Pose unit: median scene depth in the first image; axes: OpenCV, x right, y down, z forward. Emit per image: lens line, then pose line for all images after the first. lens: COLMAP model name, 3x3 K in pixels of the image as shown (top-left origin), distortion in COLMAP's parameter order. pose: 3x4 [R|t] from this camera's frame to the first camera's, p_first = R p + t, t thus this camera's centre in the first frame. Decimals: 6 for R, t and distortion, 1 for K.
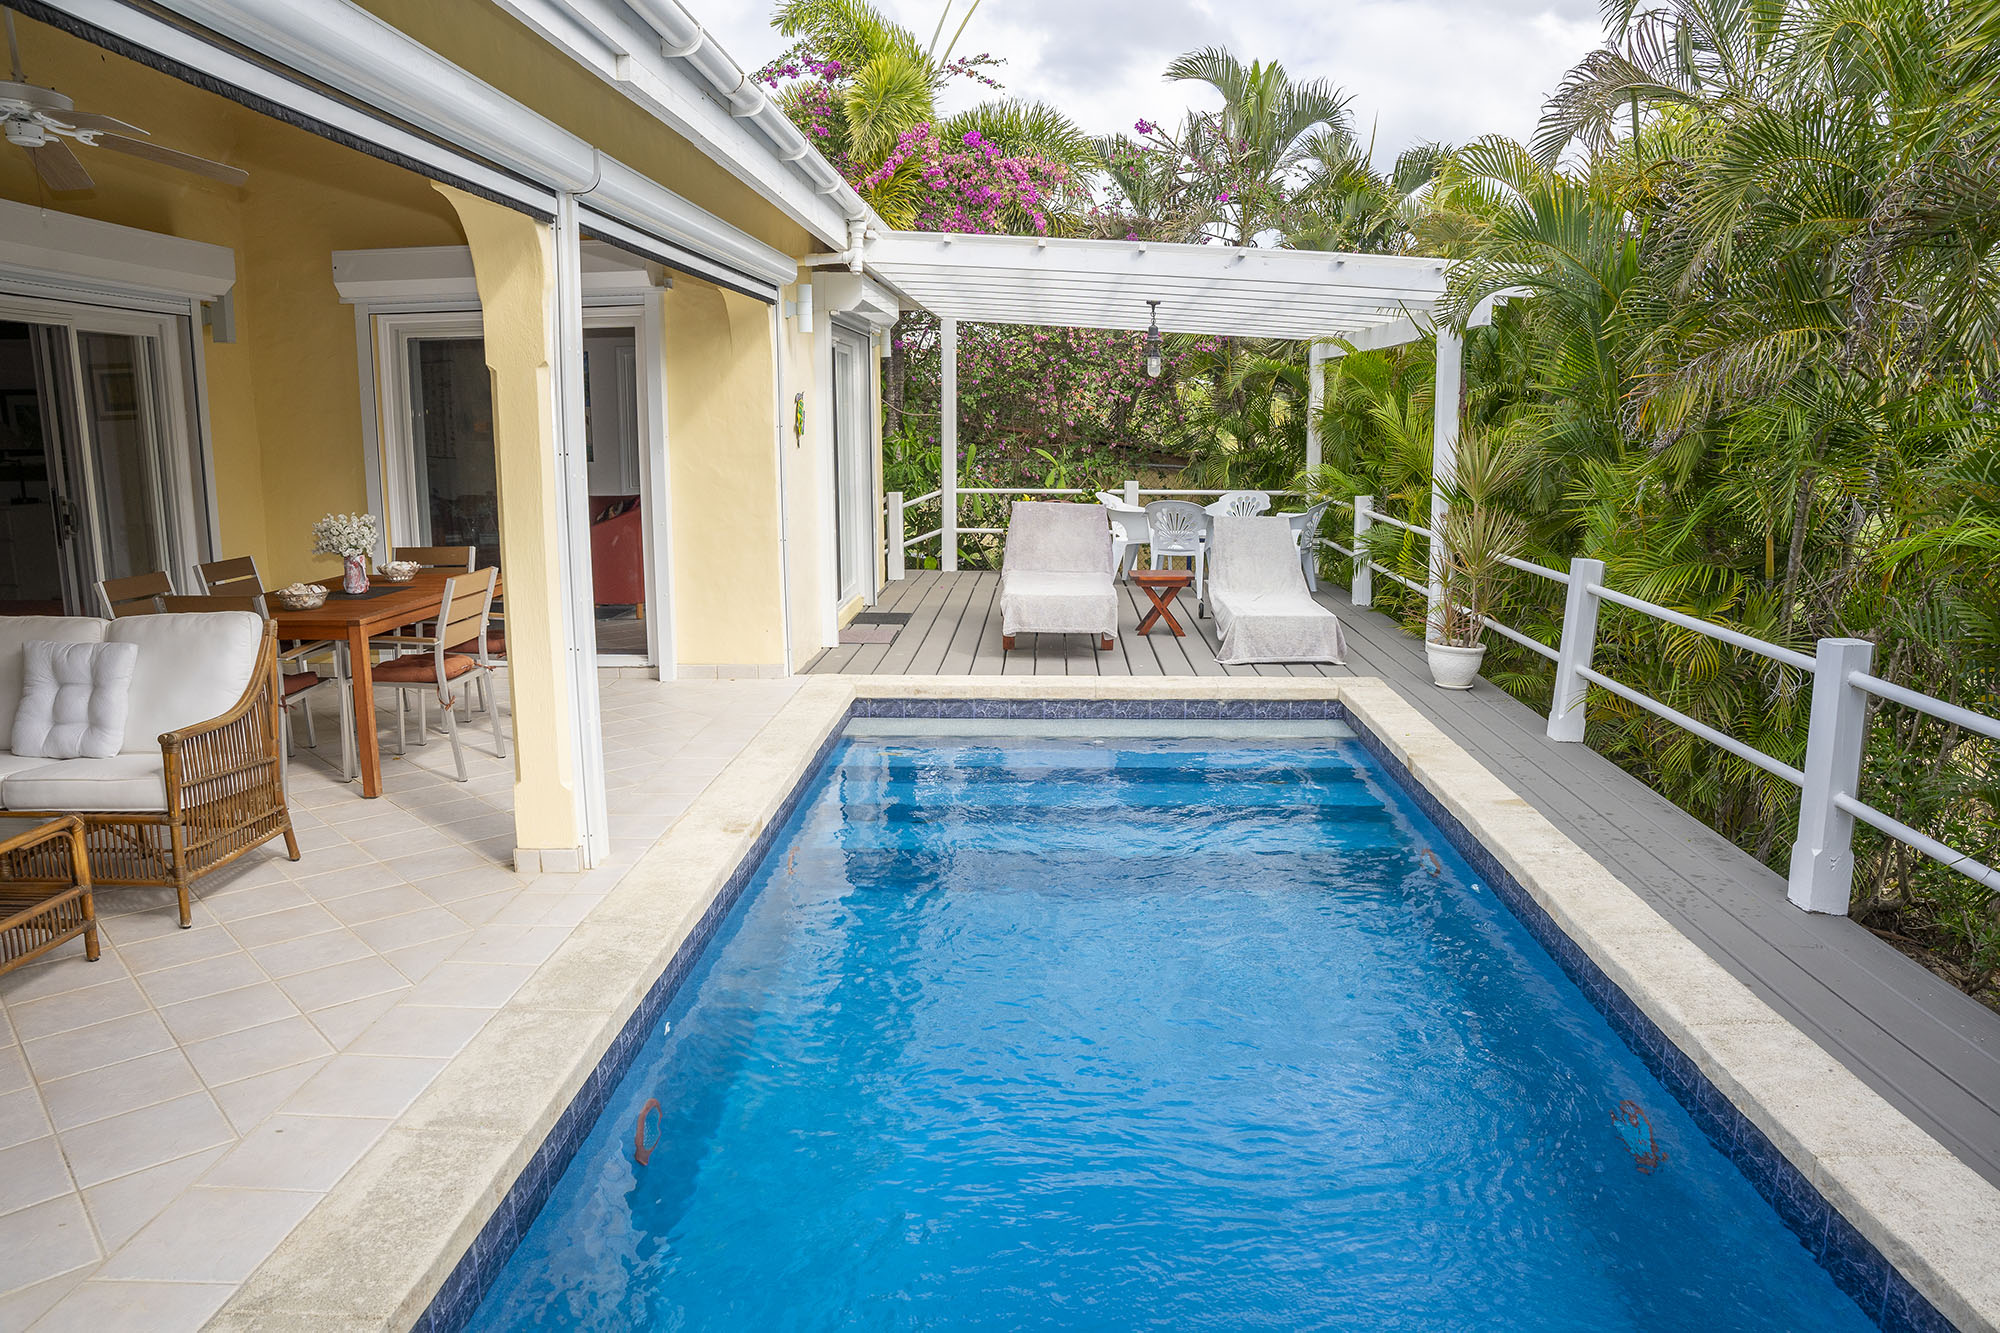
lens RADIAL K [[1383.2, 0, 1000.0], [0, 1383.2, 666.5], [0, 0, 1]] dist [-0.174033, 0.135544]
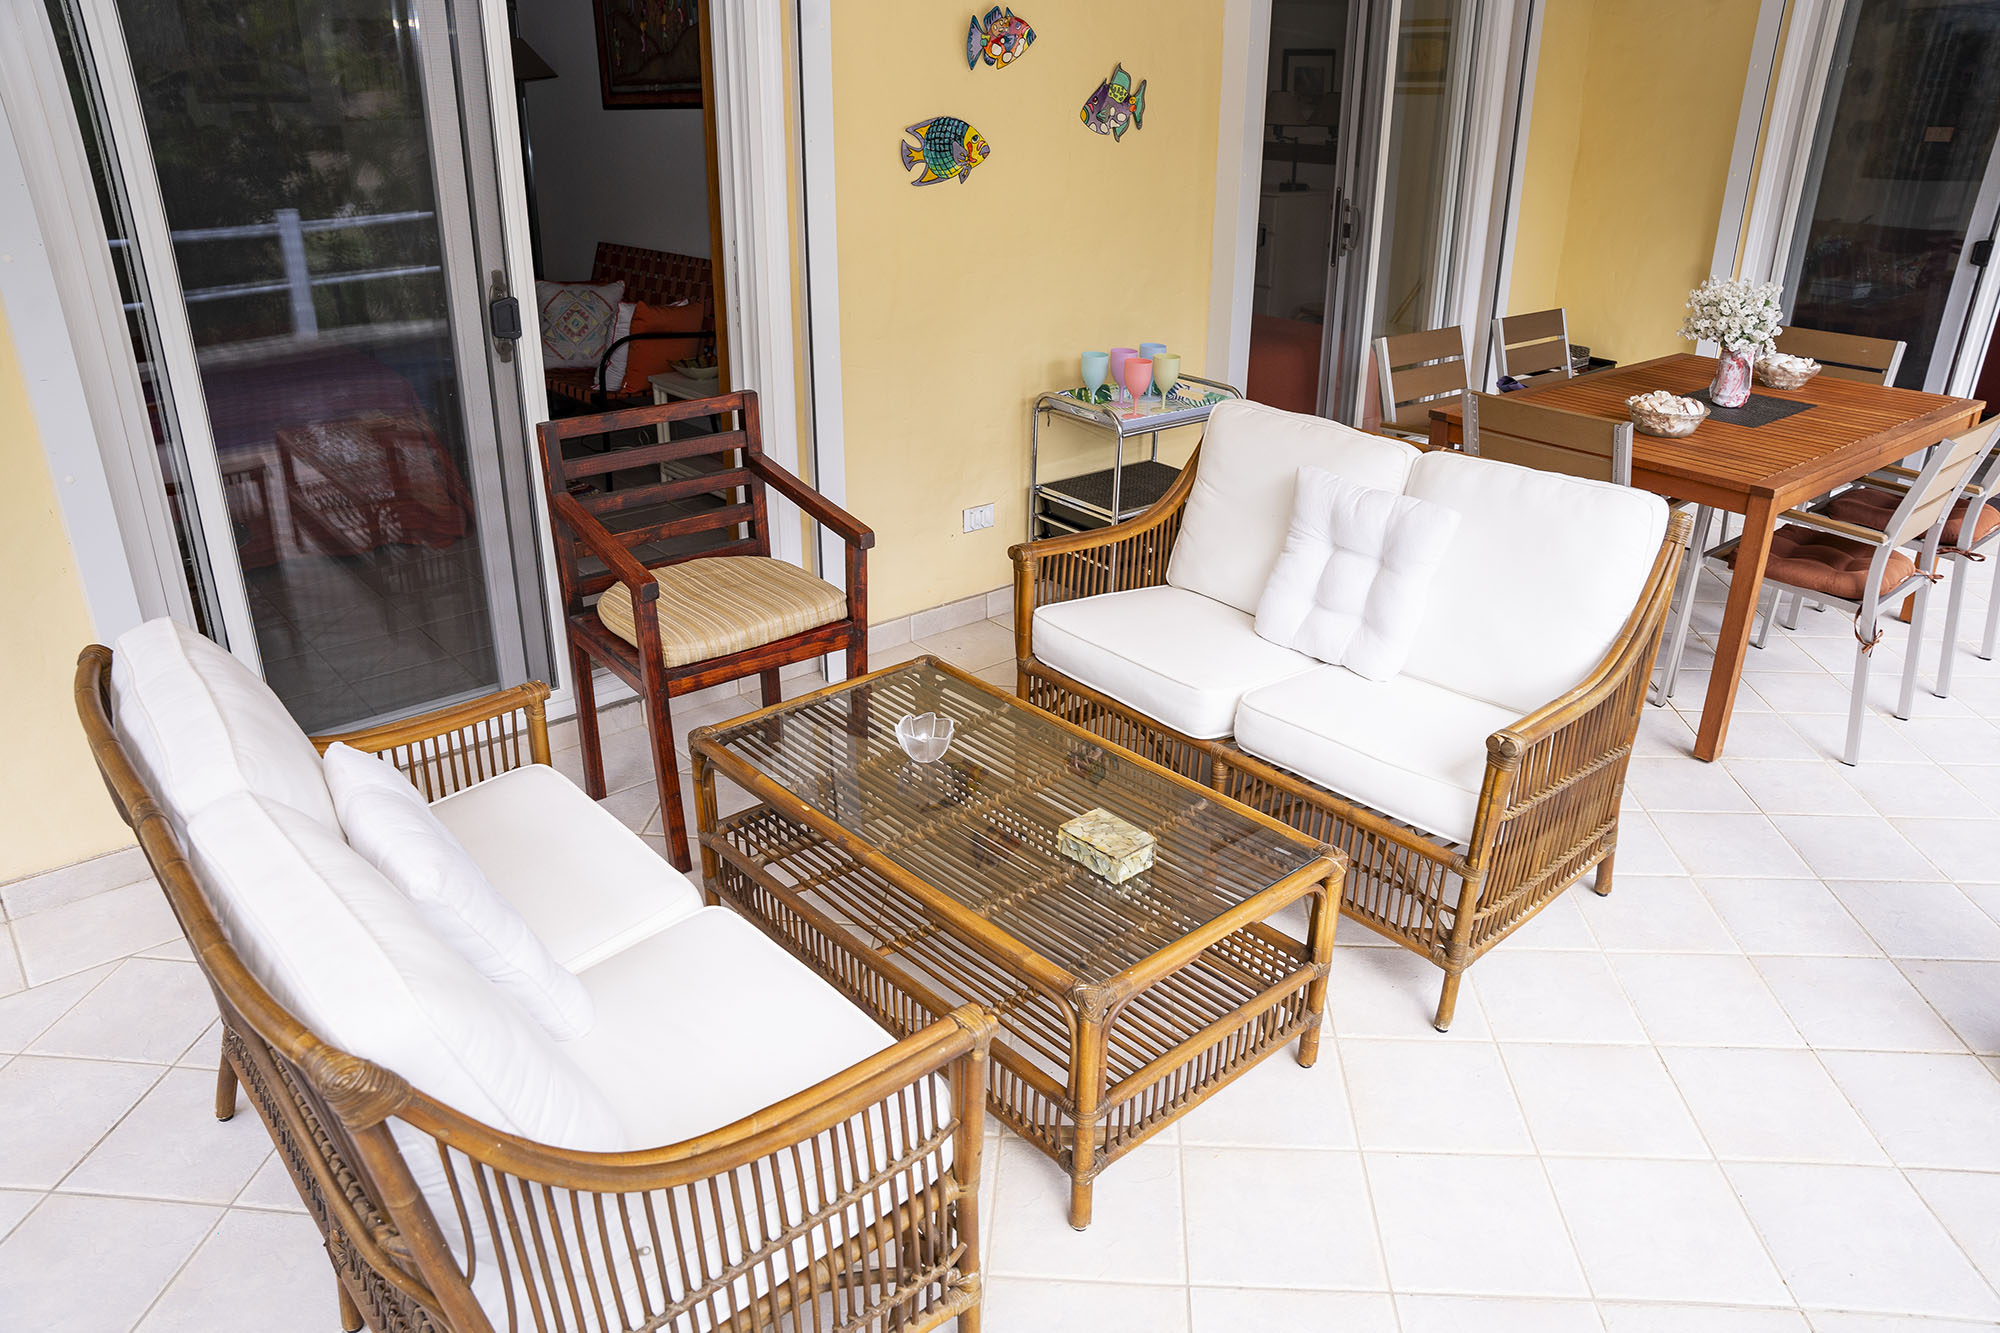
lens RADIAL K [[1383.2, 0, 1000.0], [0, 1383.2, 666.5], [0, 0, 1]] dist [-0.174033, 0.135544]
pose [[0.686283, 0.300460, -0.662374, -0.369081], [-0.138115, 0.947952, 0.286900, -0.099358], [0.714101, -0.105411, 0.692061, 0.412411]]
